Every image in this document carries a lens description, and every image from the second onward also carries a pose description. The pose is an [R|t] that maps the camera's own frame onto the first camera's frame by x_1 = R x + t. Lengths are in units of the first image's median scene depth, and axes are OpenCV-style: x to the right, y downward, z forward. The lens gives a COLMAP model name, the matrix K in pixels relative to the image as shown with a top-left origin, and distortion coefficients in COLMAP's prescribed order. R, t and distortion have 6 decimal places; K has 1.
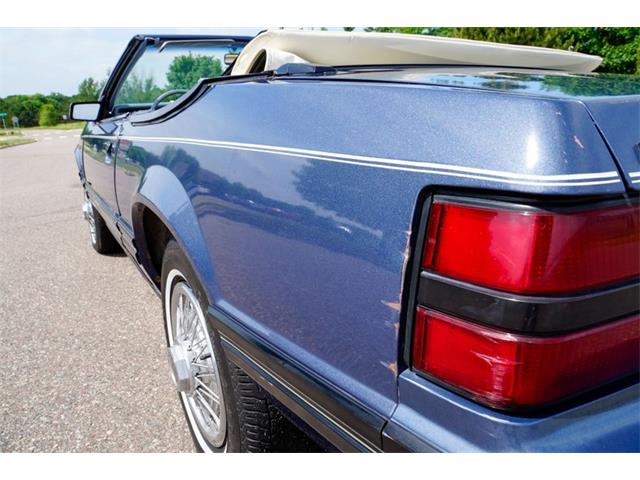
lens RADIAL K [[476.4, 0, 320.0], [0, 476.4, 240.0], [0, 0, 1]] dist [-0.127572, 0.094563]
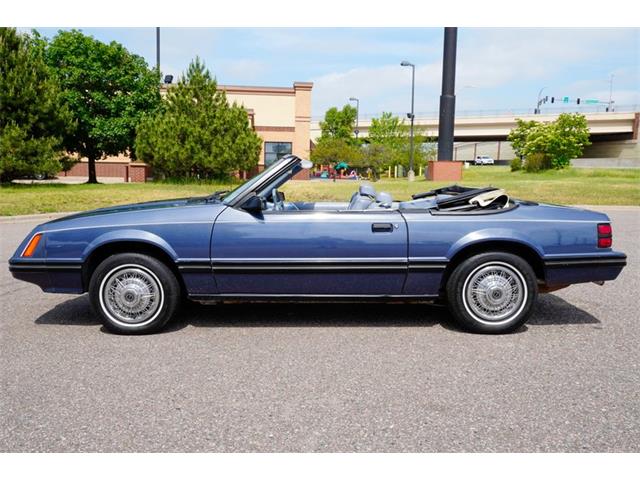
lens RADIAL K [[575.5, 0, 320.0], [0, 575.5, 240.0], [0, 0, 1]] dist [-0.081936, 0.188759]
pose [[0.530790, -0.060088, 0.845371, -0.198316], [0.195346, 0.979299, -0.053047, -0.004743], [-0.824683, 0.193297, 0.531540, -0.004400]]
